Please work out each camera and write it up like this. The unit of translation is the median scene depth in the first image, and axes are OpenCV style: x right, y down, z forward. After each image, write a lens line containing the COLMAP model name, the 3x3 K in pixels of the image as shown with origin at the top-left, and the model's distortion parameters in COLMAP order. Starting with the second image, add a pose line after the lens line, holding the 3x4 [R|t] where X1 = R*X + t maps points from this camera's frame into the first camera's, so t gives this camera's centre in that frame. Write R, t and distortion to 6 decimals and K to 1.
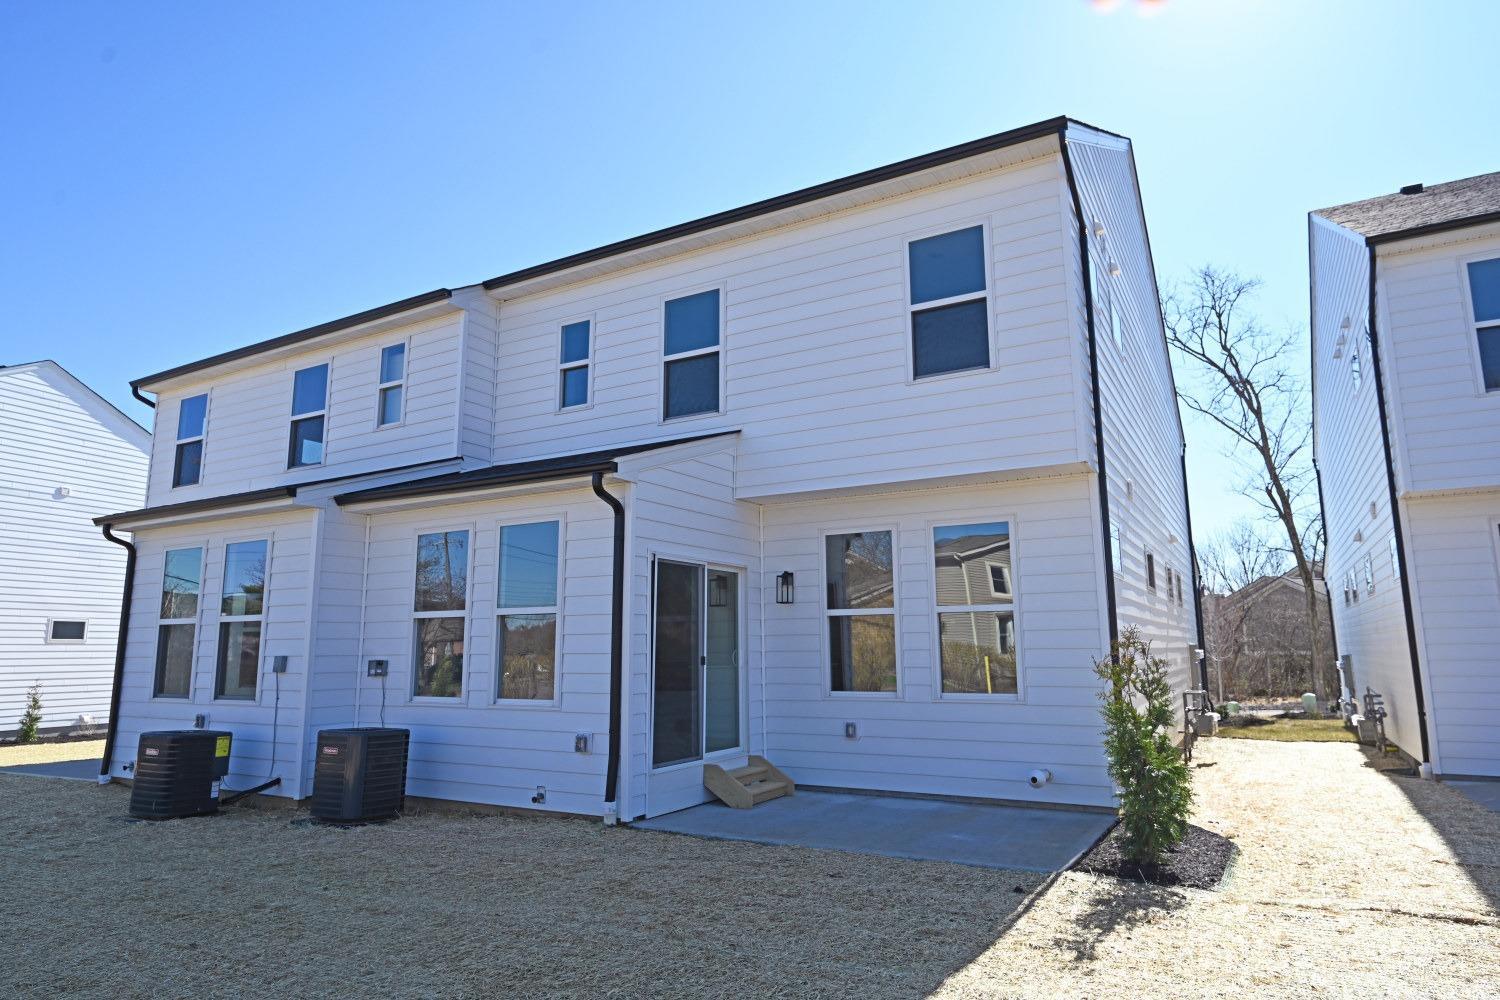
lens RADIAL K [[890.4, 0, 760.7], [0, 890.4, 501.0], [0, 0, 1]] dist [-0.000672, 0.000173]
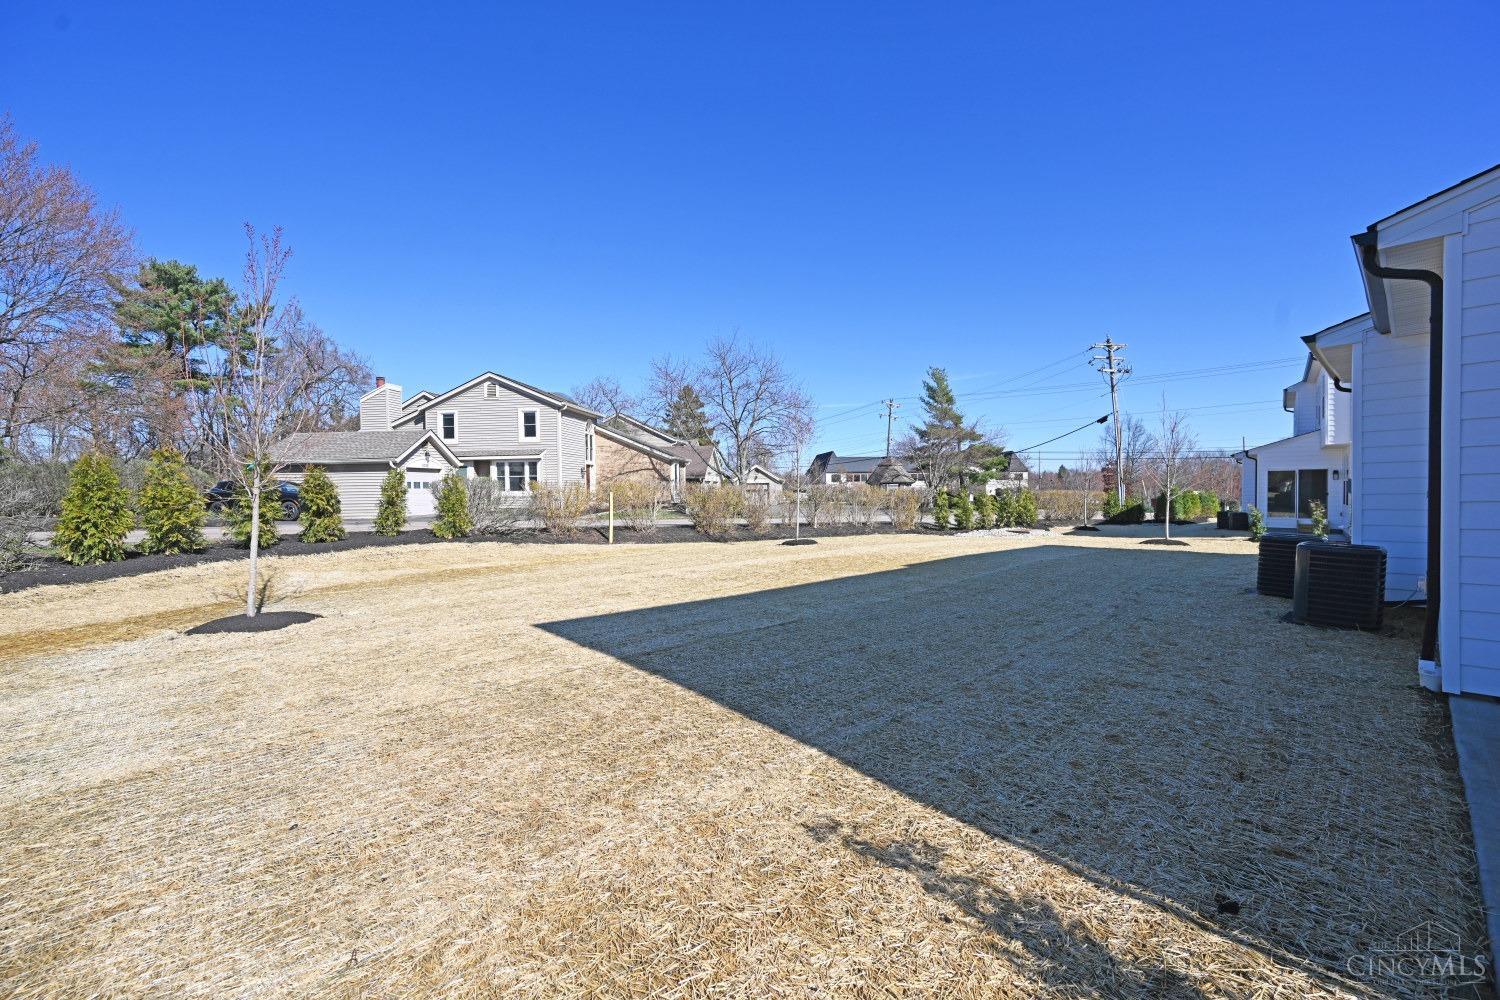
lens RADIAL K [[592.8, 0, 754.2], [0, 592.8, 496.0], [0, 0, 1]] dist [-0.000154, 0.000176]
pose [[-0.319882, 0.020540, -0.947235, 0.385944], [0.170581, 0.984676, -0.036254, 0.085353], [0.931975, -0.173177, -0.318484, 0.480557]]
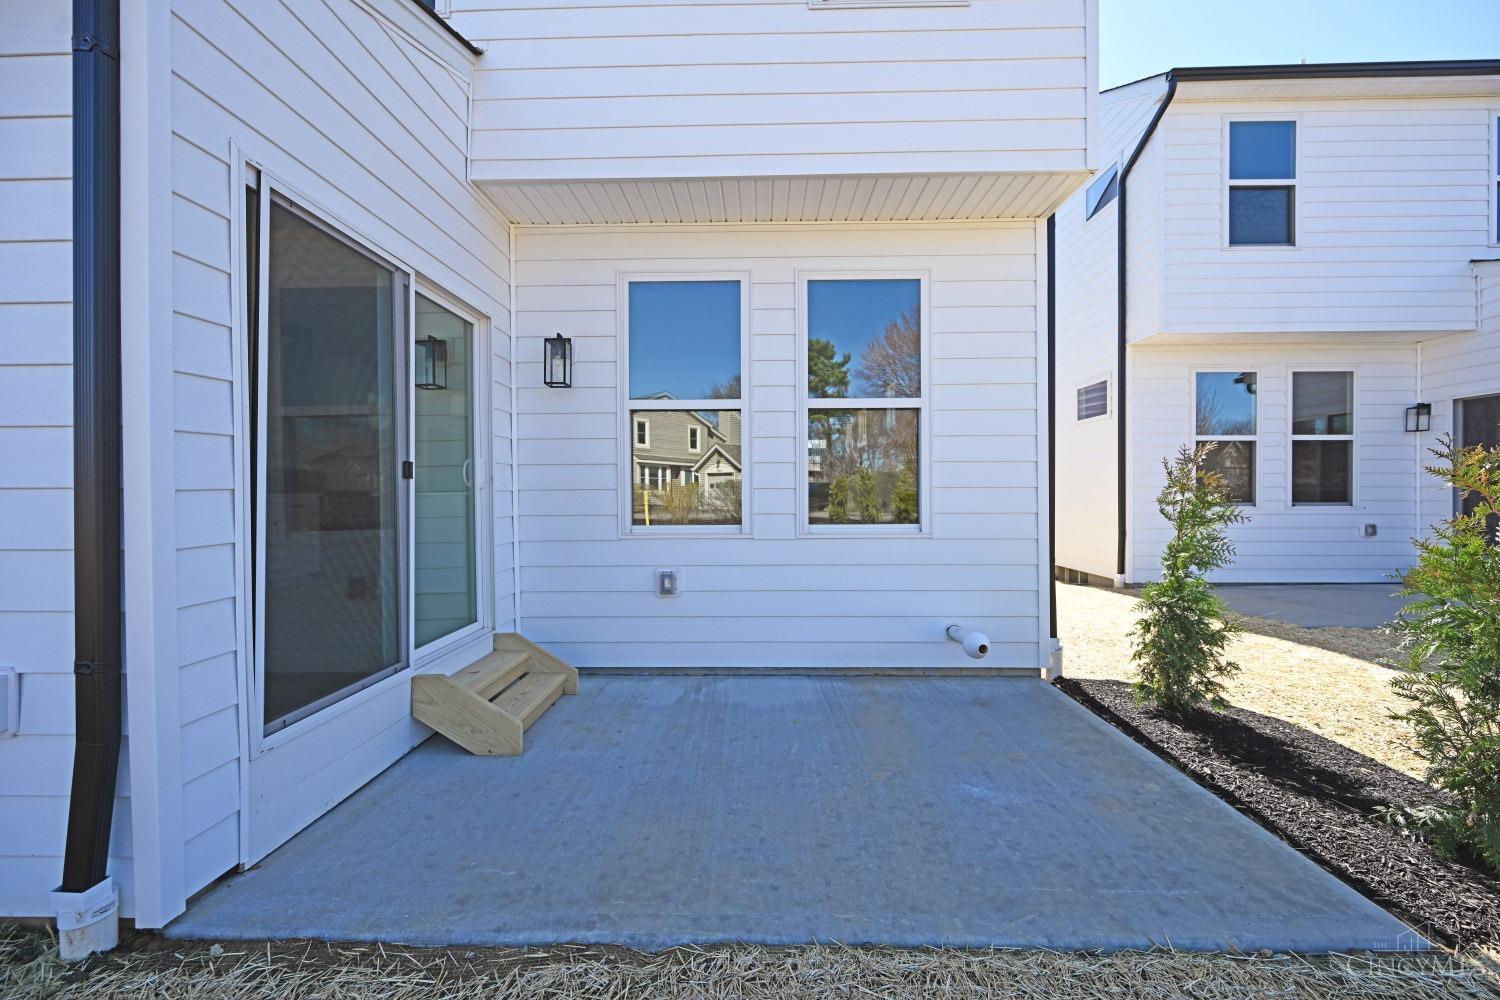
lens RADIAL K [[592.8, 0, 754.2], [0, 592.8, 496.0], [0, 0, 1]] dist [-0.000154, 0.000176]
pose [[0.879942, 0.001913, 0.475077, -0.045225], [-0.083412, 0.985080, 0.150529, 0.112070], [-0.467701, -0.172084, 0.866974, 0.547901]]
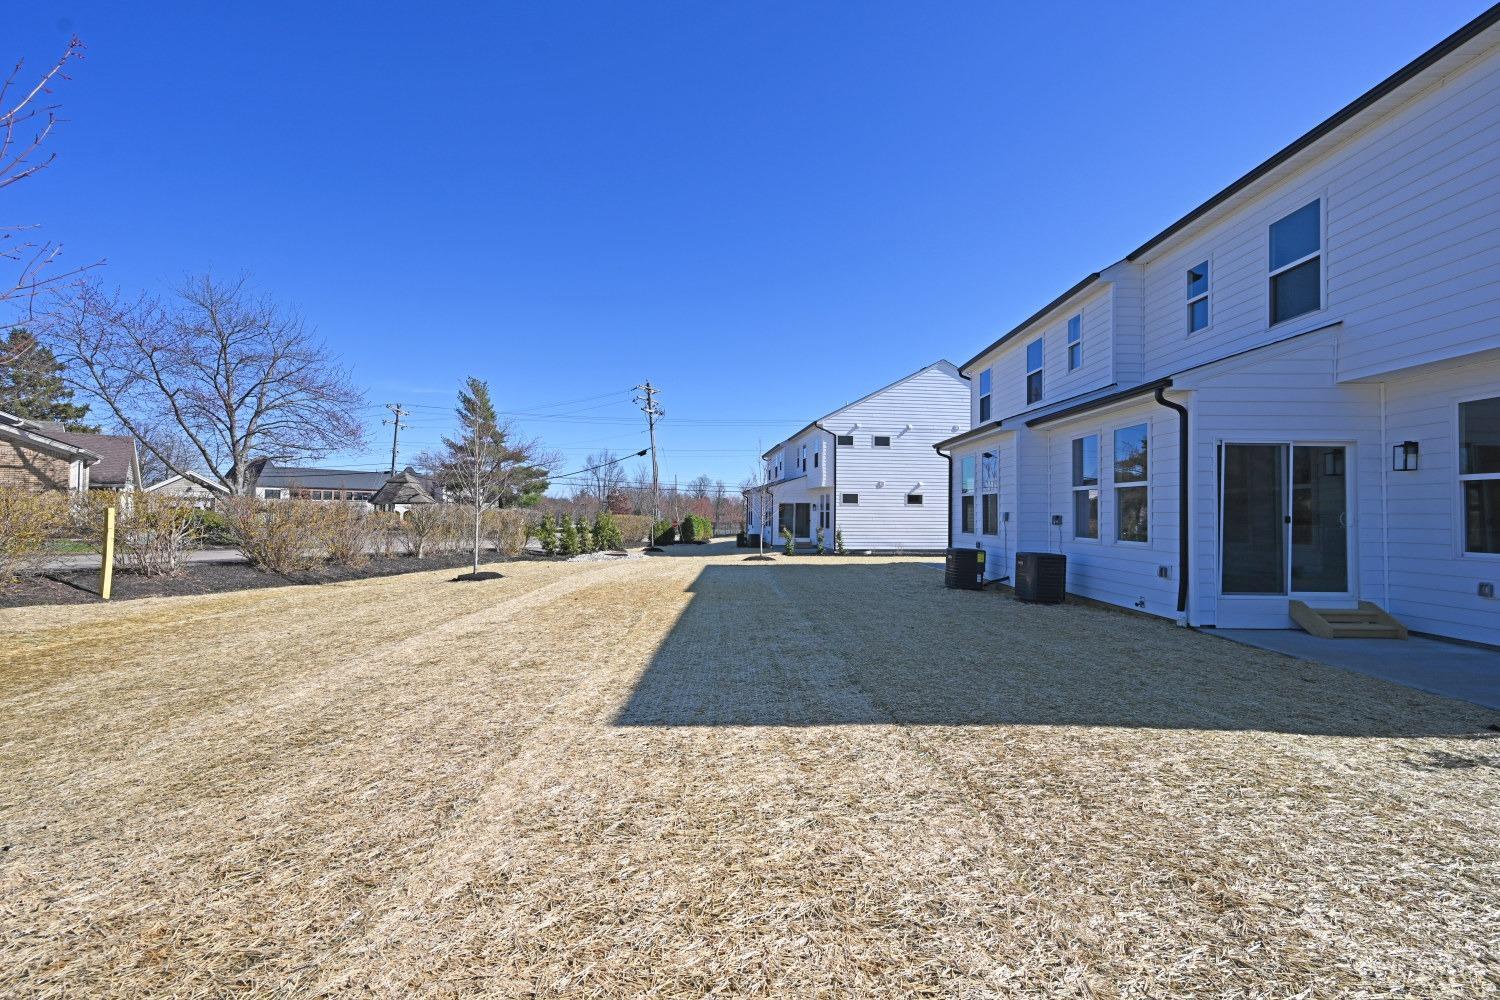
lens RADIAL K [[602.1, 0, 755.4], [0, 602.1, 503.6], [0, 0, 1]] dist [0.003475, 0.000285]
pose [[0.498691, -0.000911, -0.866780, 0.261030], [0.130770, 0.988632, 0.074198, -0.004258], [0.856859, -0.150351, 0.493141, -0.054795]]
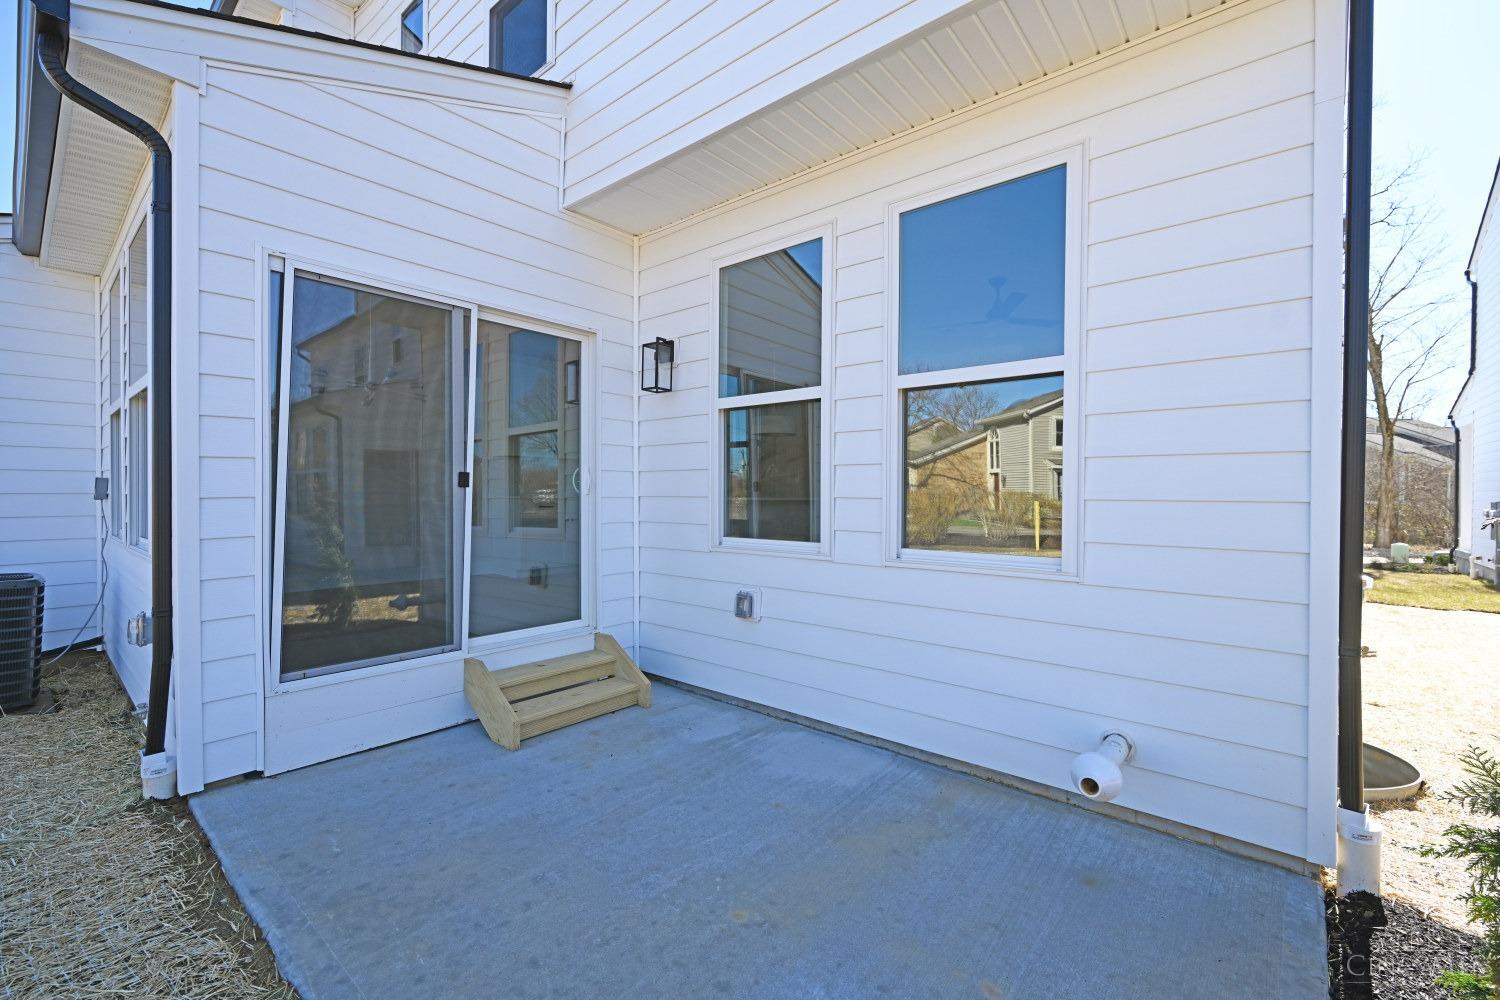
lens RADIAL K [[630.0, 0, 757.2], [0, 630.0, 503.6], [0, 0, 1]] dist [-0.000993, -0.000309]
pose [[0.983013, 0.017903, -0.182663, 0.164808], [0.015246, 0.983827, 0.178472, 0.109846], [0.182904, -0.178225, 0.966841, 0.564233]]
